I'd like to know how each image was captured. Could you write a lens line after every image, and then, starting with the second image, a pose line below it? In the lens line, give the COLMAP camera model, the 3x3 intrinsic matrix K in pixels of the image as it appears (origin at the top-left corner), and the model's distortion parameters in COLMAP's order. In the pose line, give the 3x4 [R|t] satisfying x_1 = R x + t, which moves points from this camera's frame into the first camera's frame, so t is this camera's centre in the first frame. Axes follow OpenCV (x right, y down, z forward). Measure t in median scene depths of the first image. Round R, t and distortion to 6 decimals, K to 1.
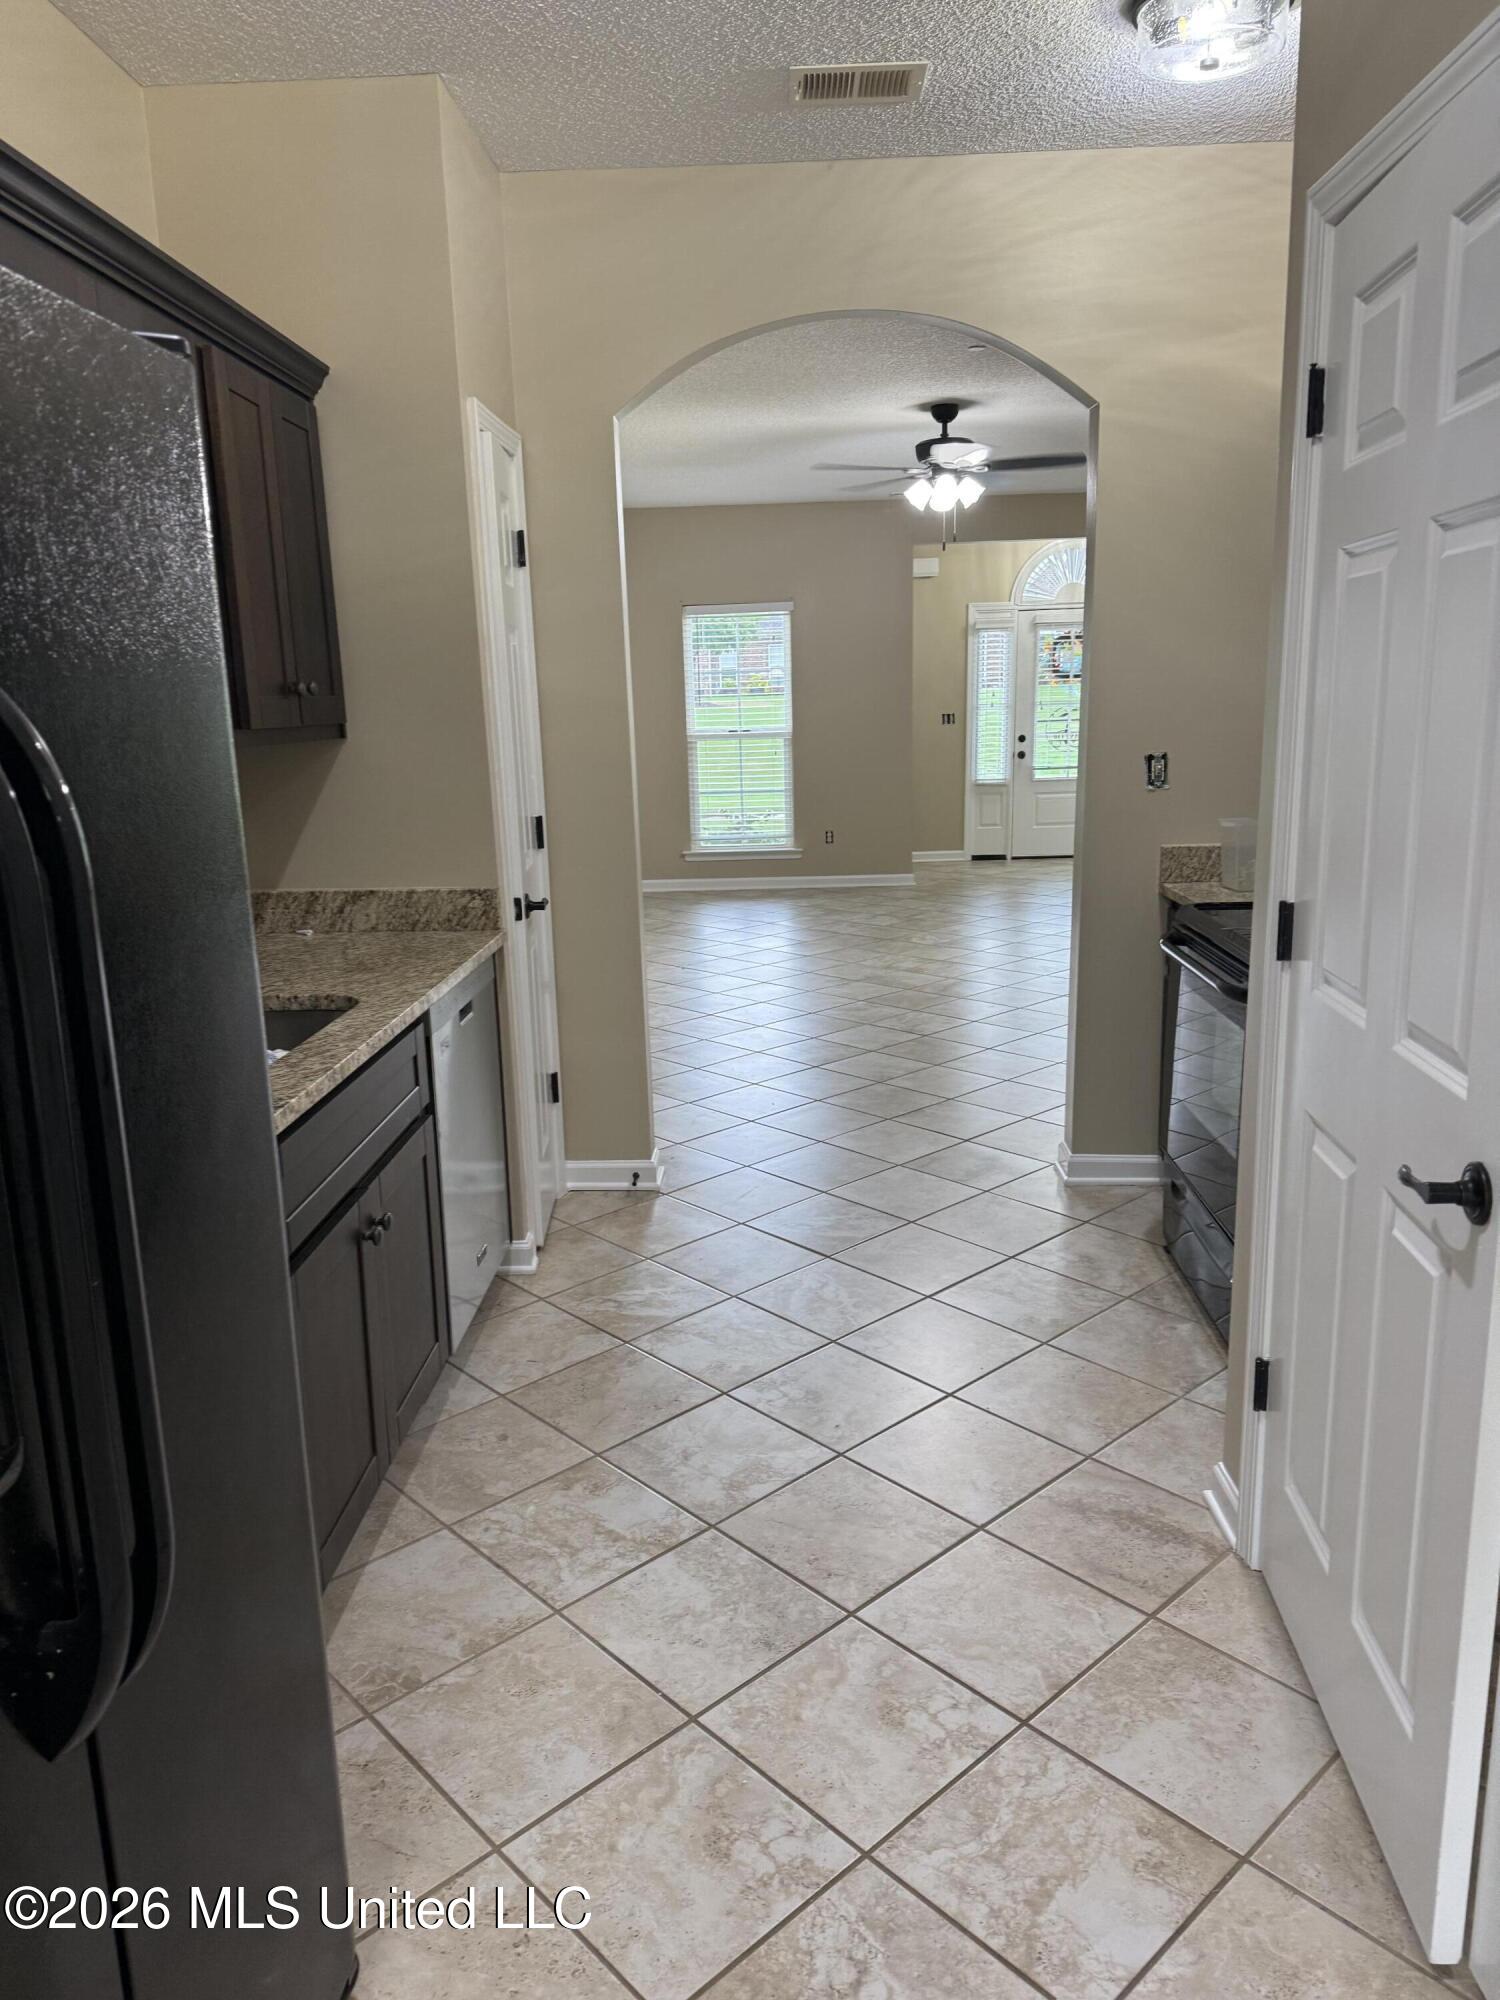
lens RADIAL K [[1413.1, 0, 736.3], [0, 1413.1, 1031.0], [0, 0, 1]] dist [0.087266, -0.000435]
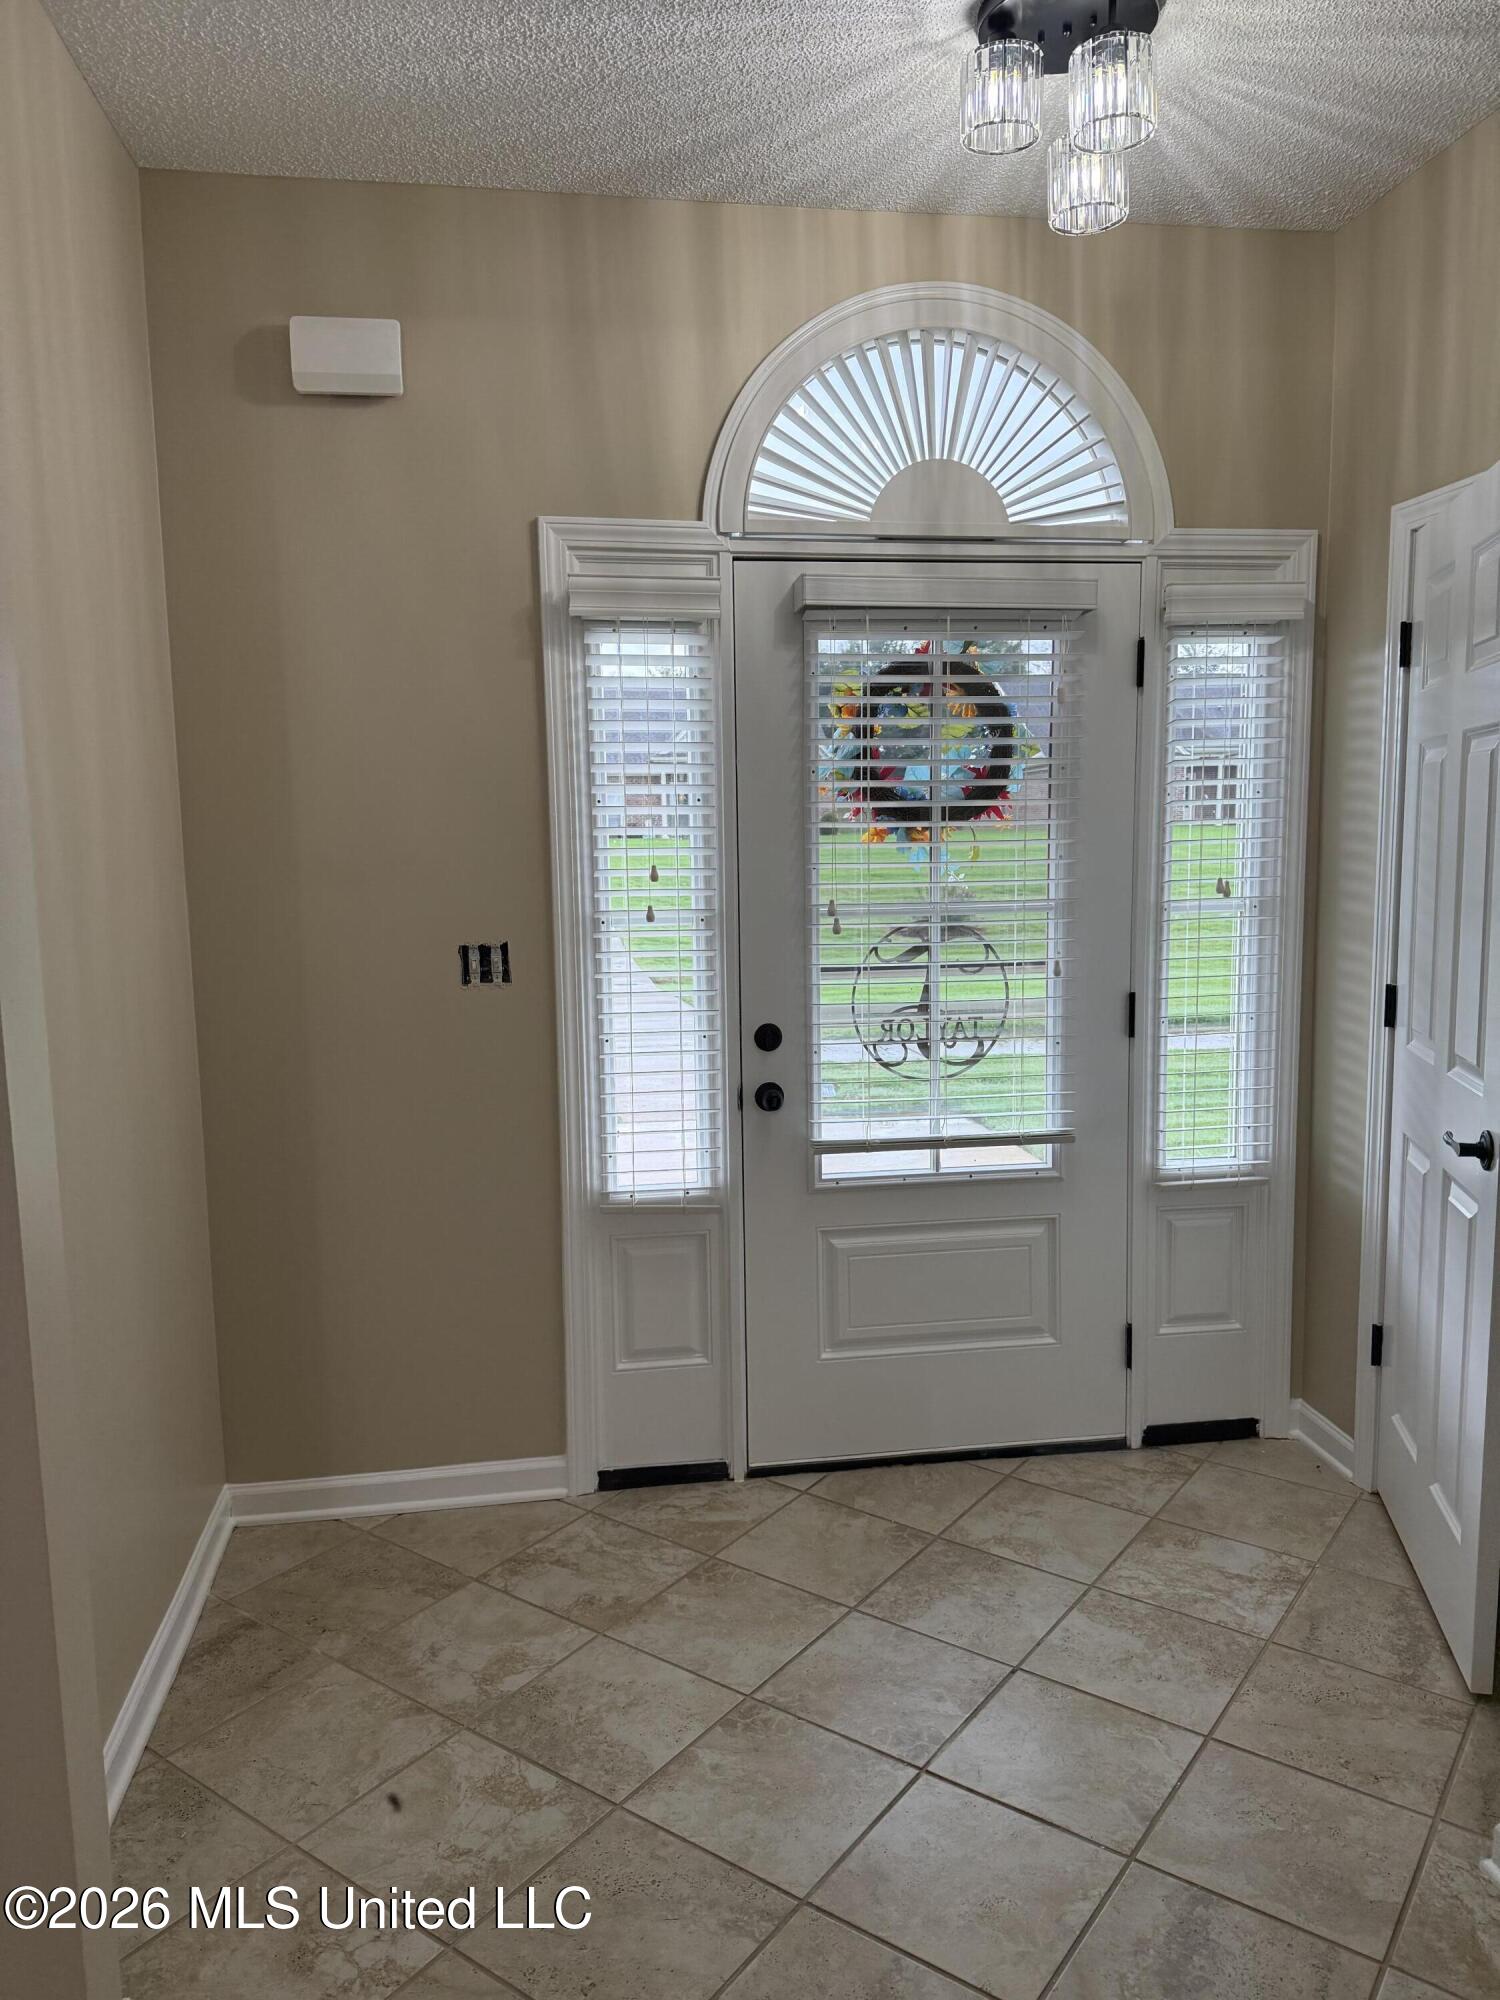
lens RADIAL K [[1413.1, 0, 736.3], [0, 1413.1, 1031.0], [0, 0, 1]] dist [0.087266, -0.000435]
pose [[0.984518, -0.013824, 0.174738, 0.166109], [0.032365, 0.994081, -0.103711, -0.200304], [-0.172270, 0.107761, 0.979138, 0.829845]]
